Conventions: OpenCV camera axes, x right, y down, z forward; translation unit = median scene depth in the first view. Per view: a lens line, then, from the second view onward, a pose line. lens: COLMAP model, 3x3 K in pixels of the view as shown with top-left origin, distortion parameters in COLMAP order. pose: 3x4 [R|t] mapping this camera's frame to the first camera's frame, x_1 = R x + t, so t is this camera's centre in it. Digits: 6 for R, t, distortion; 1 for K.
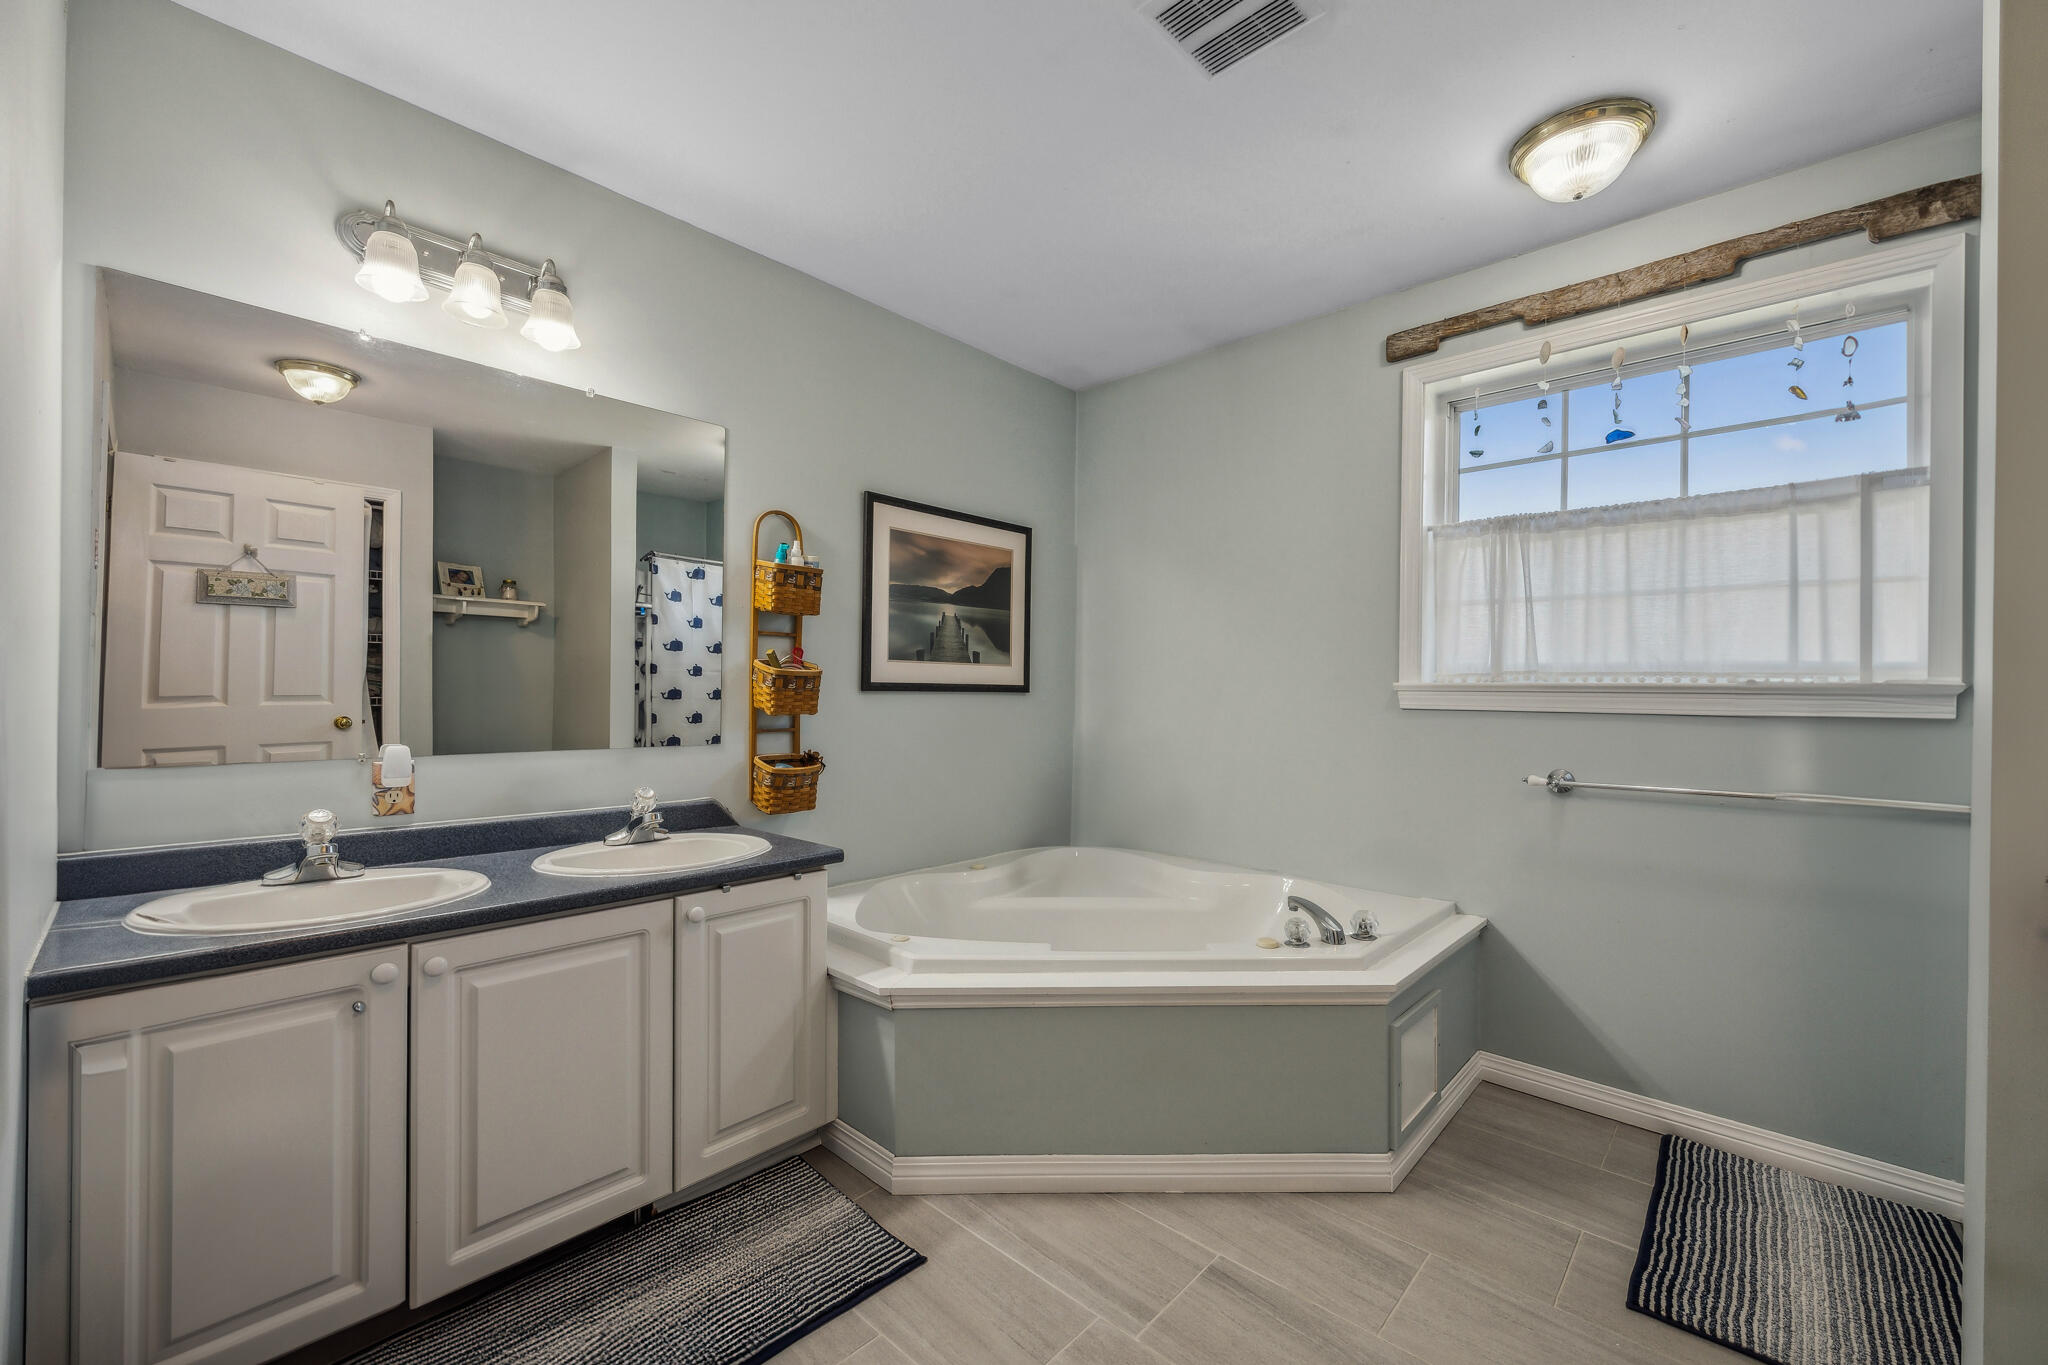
lens RADIAL K [[818.3, 0, 1030.0], [0, 818.3, 677.8], [0, 0, 1]] dist [-0.003646, 0.001087]
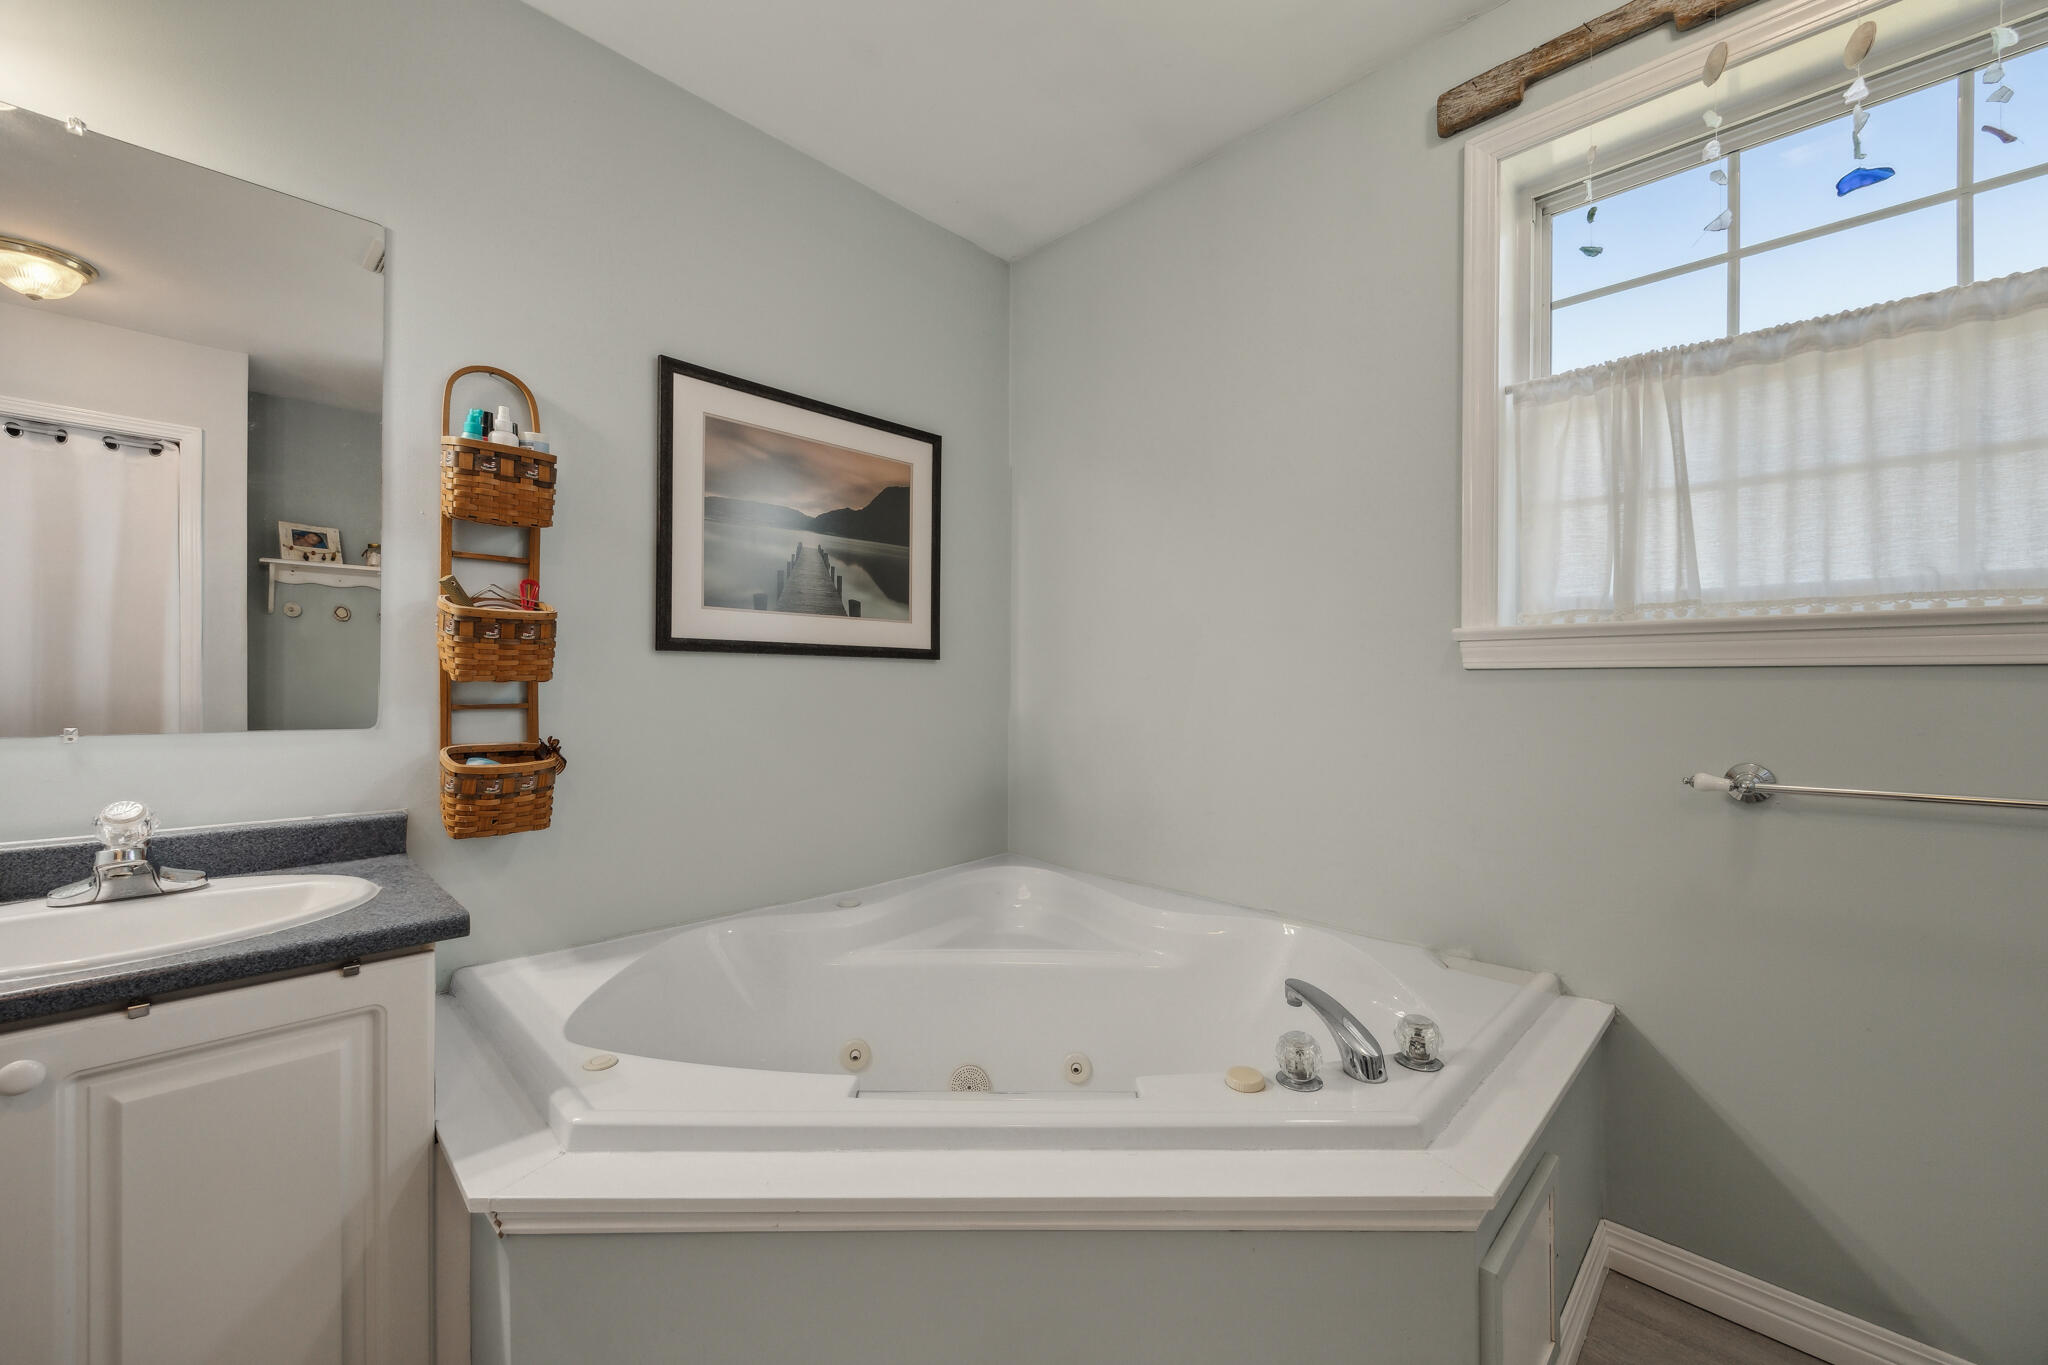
lens RADIAL K [[818.3, 0, 1021.0], [0, 818.3, 672.9], [0, 0, 1]] dist [-0.003646, 0.001087]
pose [[0.999540, -0.007669, -0.029358, 0.129790], [0.007760, 0.999965, 0.002996, 0.038829], [0.029334, -0.003223, 0.999564, 0.366270]]
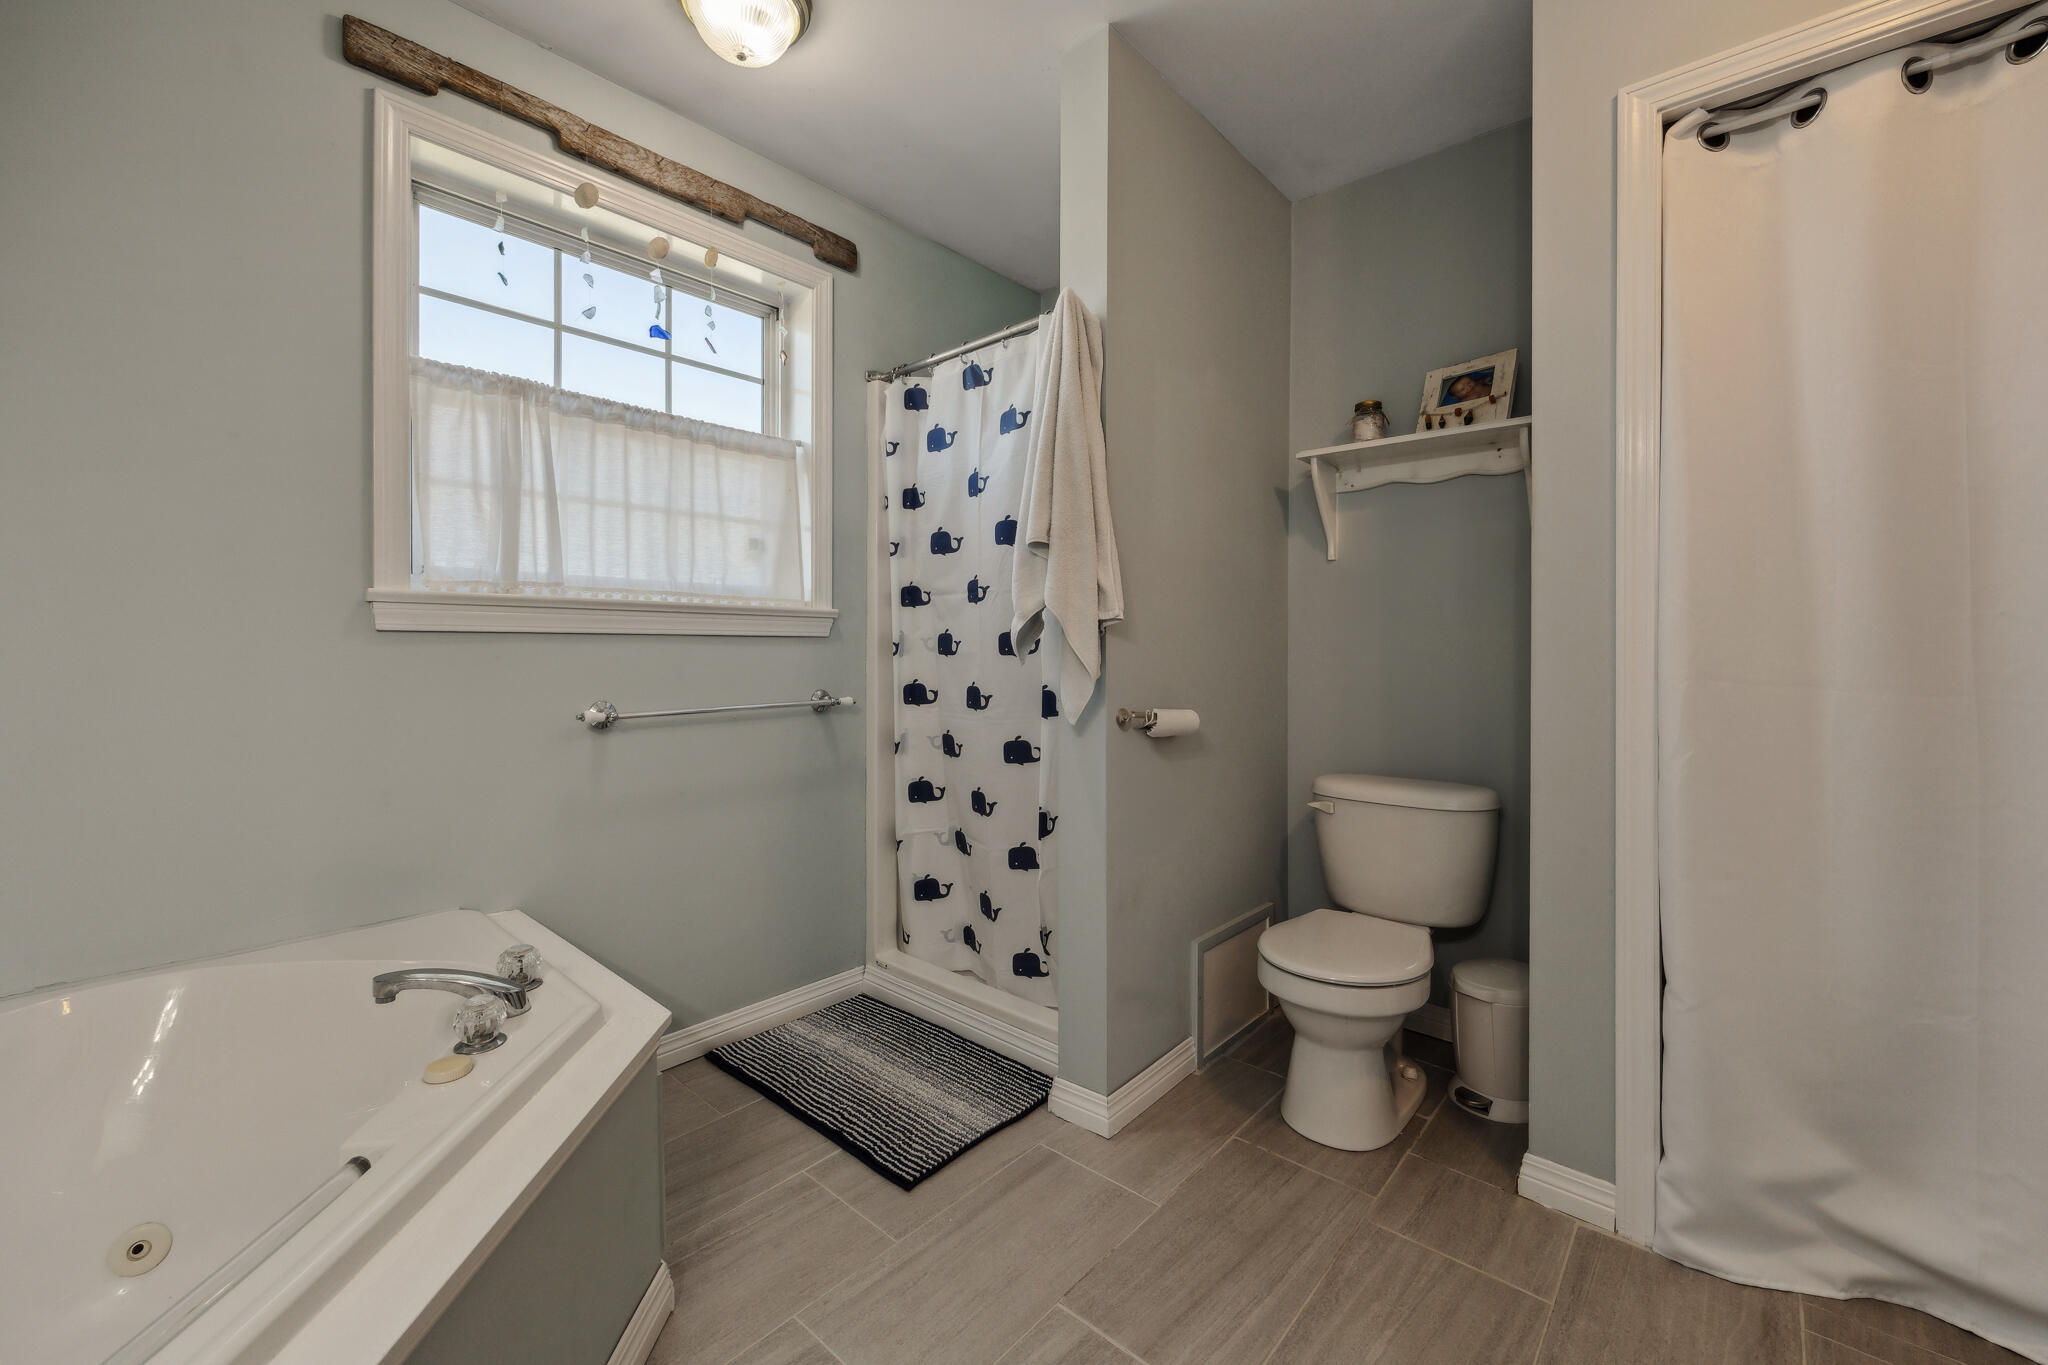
lens RADIAL K [[818.3, 0, 977.9], [0, 818.3, 656.6], [0, 0, 1]] dist [-0.003646, 0.001087]
pose [[0.001086, -0.009410, 0.999955, -0.183904], [-0.006351, 0.999935, 0.009417, 0.052751], [-0.999979, -0.006361, 0.001026, 0.570531]]
